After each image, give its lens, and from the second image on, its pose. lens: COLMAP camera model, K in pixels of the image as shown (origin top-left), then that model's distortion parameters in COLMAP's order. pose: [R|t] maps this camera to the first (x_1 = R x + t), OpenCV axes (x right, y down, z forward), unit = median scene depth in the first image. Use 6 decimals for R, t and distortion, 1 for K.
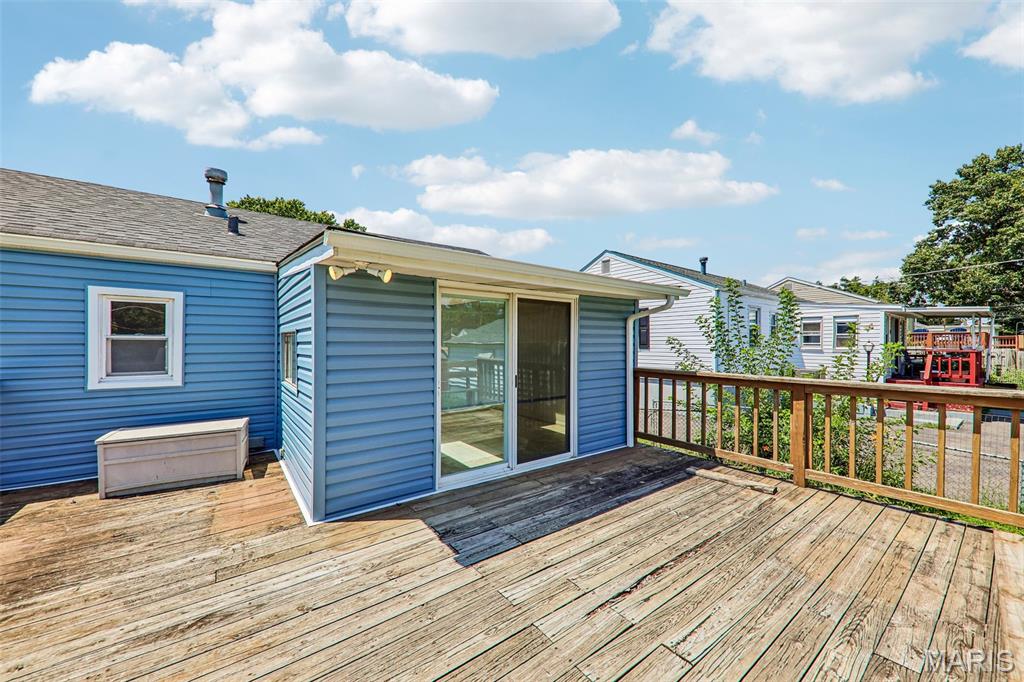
lens RADIAL K [[383.8, 0, 529.3], [0, 383.8, 337.8], [0, 0, 1]] dist [0.014758, -0.000076]
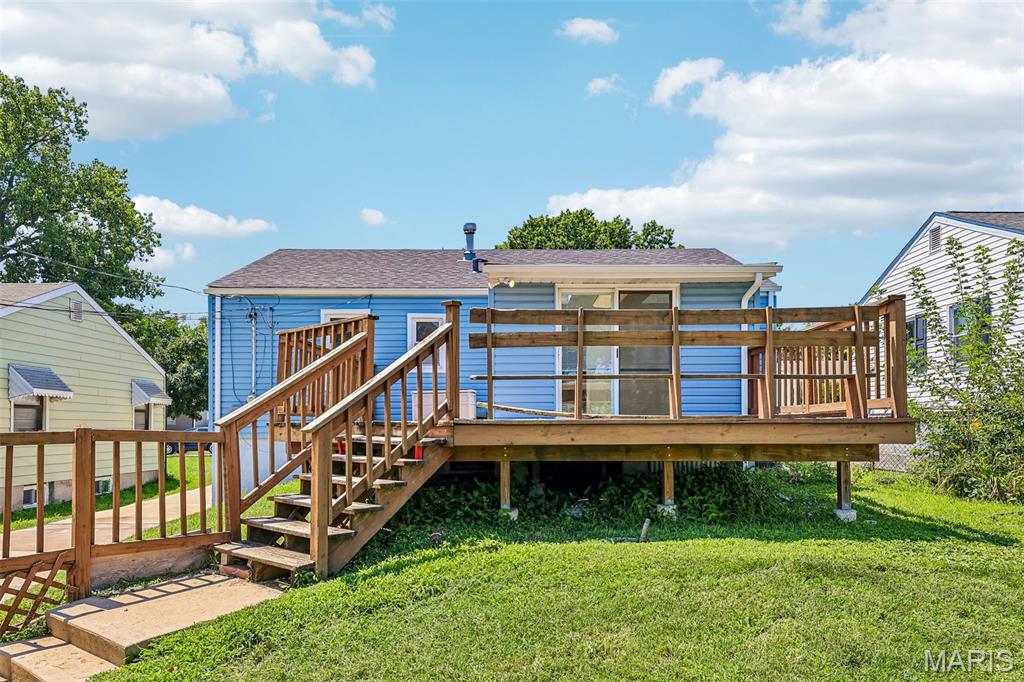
lens RADIAL K [[698.8, 0, 516.2], [0, 698.8, 418.3], [0, 0, 1]] dist [0.016435, 0.001140]
pose [[0.780250, -0.006545, -0.625433, 0.867846], [0.010933, 0.999935, 0.003174, 0.238146], [0.625372, -0.009314, 0.780271, -0.821693]]
